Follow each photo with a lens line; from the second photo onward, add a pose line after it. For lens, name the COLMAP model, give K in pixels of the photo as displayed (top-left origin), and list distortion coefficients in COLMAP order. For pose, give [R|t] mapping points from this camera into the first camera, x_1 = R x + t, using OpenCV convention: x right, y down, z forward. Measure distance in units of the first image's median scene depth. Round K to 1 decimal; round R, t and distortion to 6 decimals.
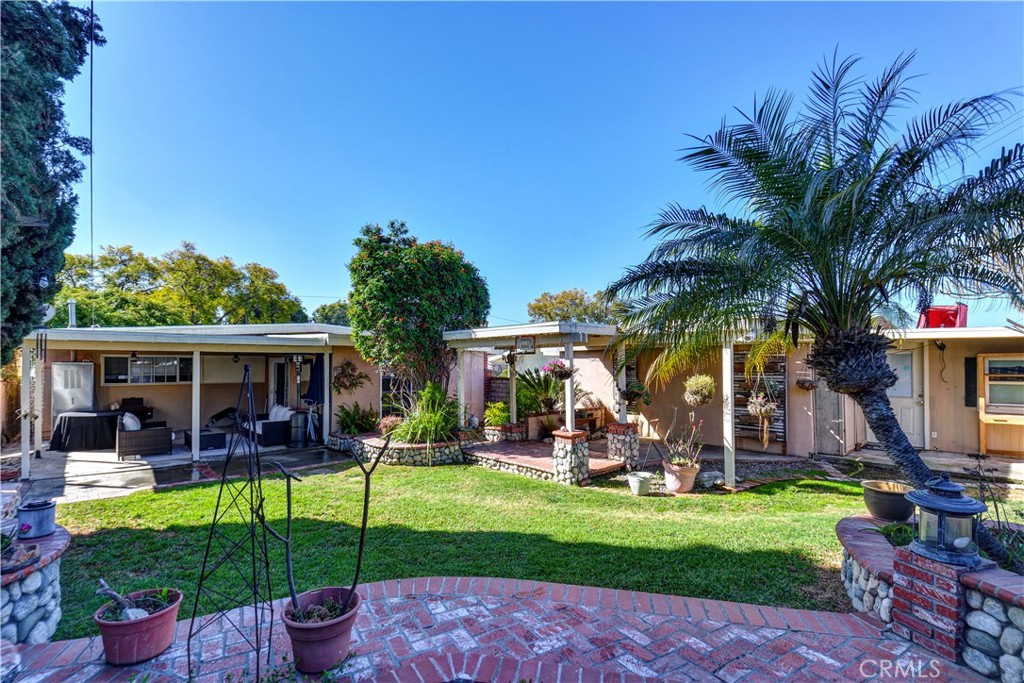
lens RADIAL K [[478.2, 0, 512.6], [0, 478.2, 350.2], [0, 0, 1]] dist [-0.003680, -0.001377]
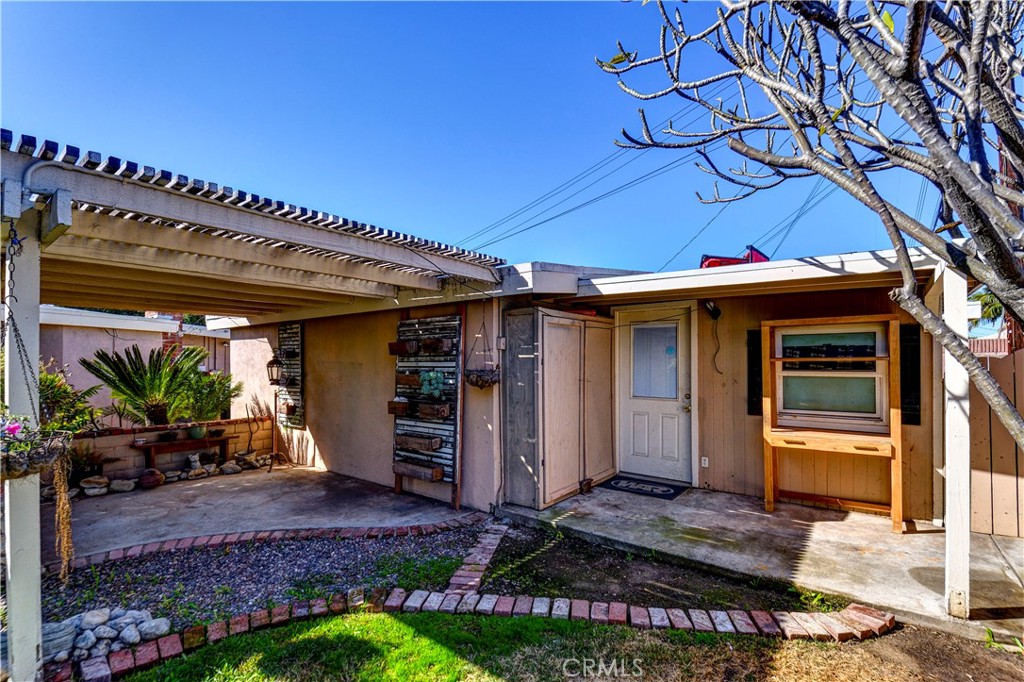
lens RADIAL K [[470.8, 0, 511.6], [0, 470.8, 346.9], [0, 0, 1]] dist [0.022668, 0.000217]
pose [[0.983636, 0.008020, 0.179990, 0.552332], [-0.007339, 0.999963, -0.004447, 0.039519], [-0.180019, 0.003054, 0.983658, 0.474598]]
